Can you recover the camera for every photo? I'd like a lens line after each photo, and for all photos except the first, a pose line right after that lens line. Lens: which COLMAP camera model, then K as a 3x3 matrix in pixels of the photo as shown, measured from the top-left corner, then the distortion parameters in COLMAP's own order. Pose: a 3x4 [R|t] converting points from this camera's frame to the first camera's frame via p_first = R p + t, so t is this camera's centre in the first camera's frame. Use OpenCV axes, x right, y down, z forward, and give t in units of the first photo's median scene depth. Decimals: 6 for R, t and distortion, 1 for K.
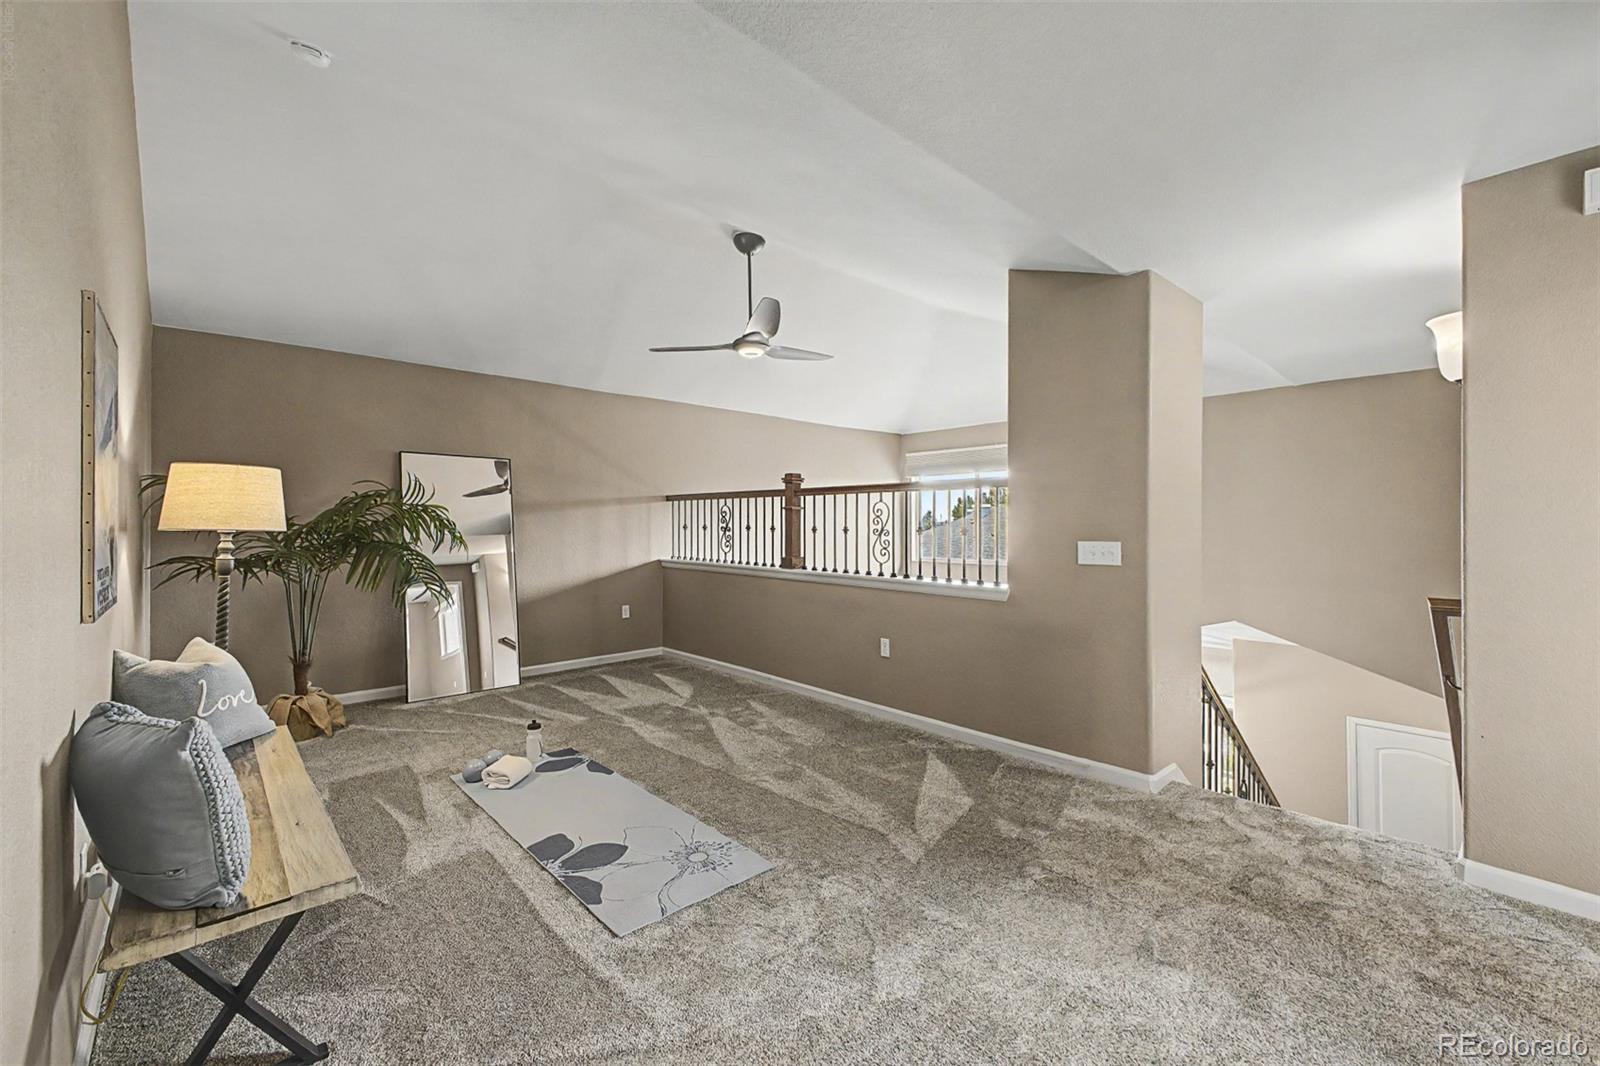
lens RADIAL K [[644.8, 0, 806.3], [0, 644.8, 527.4], [0, 0, 1]] dist [0.052475, -0.033268]
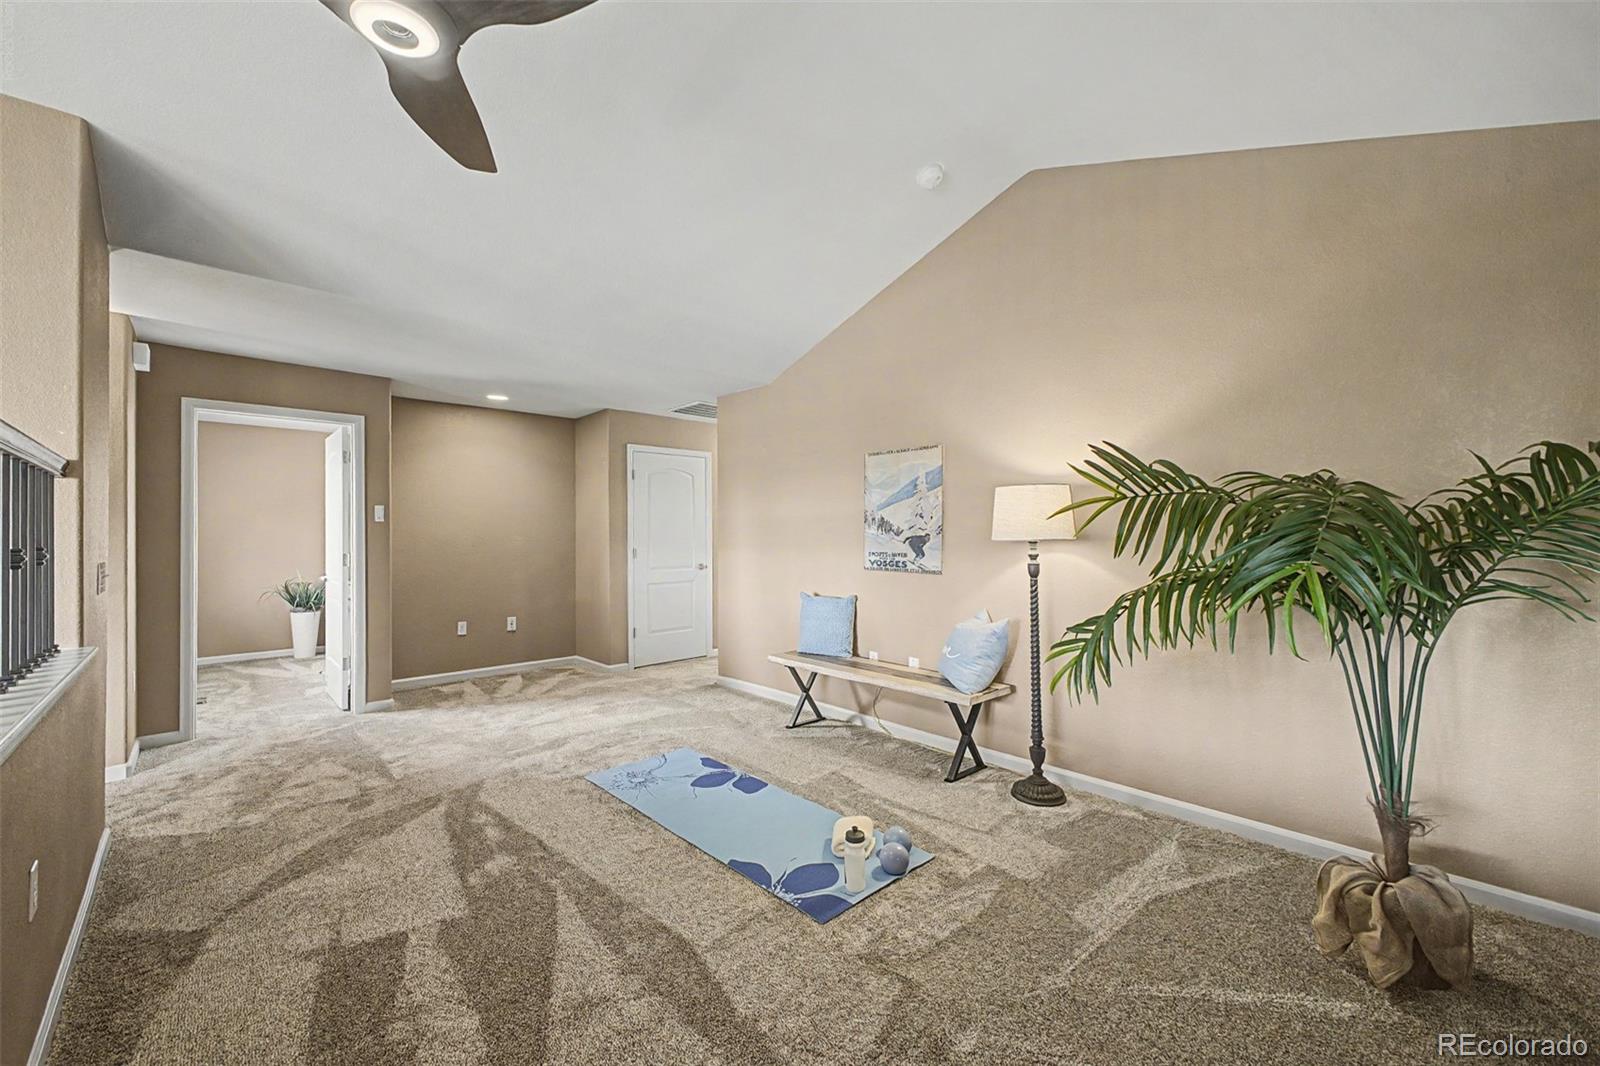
lens RADIAL K [[625.2, 0, 809.2], [0, 625.2, 525.8], [0, 0, 1]] dist [0.019448, -0.009423]
pose [[-0.999829, 0.008208, -0.016548, -0.296035], [0.008352, 0.999927, -0.008679, -0.009200], [0.016476, -0.008815, -0.999825, 1.357861]]
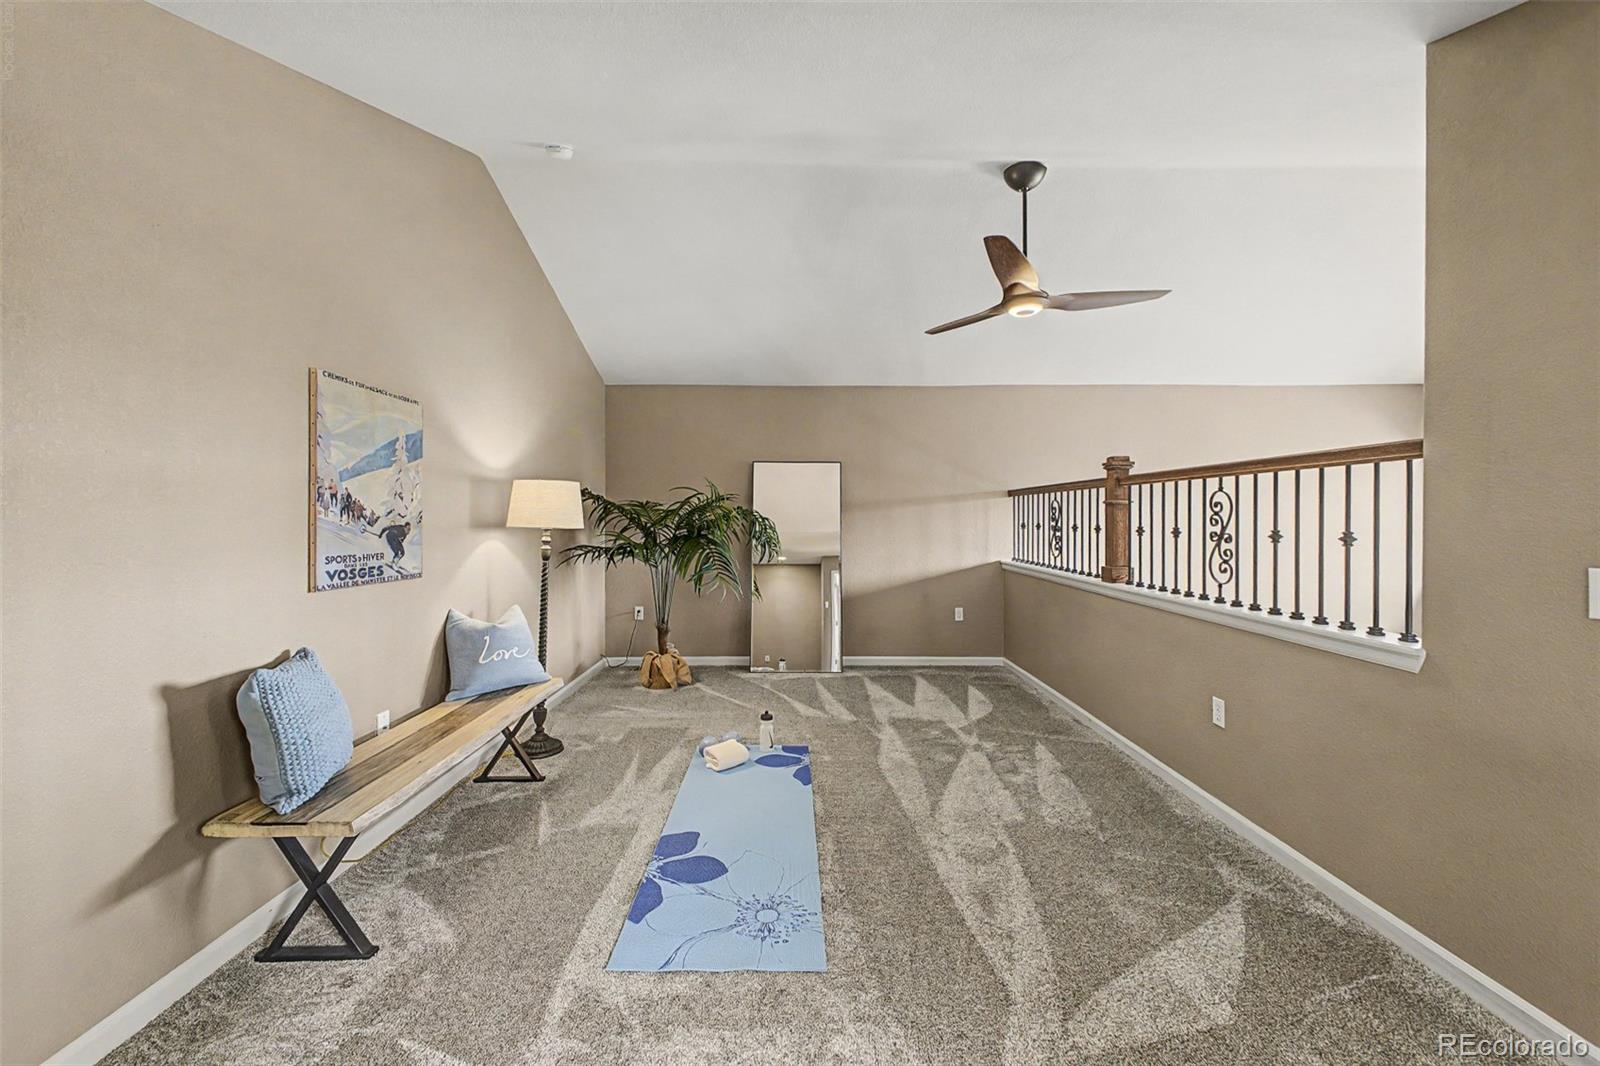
lens RADIAL K [[625.2, 0, 809.2], [0, 625.2, 525.8], [0, 0, 1]] dist [0.019448, -0.009423]
pose [[0.742777, 0.007797, -0.669494, 0.247370], [-0.004487, 0.999968, 0.006667, -0.006749], [0.669524, -0.001948, 0.742788, 0.249080]]
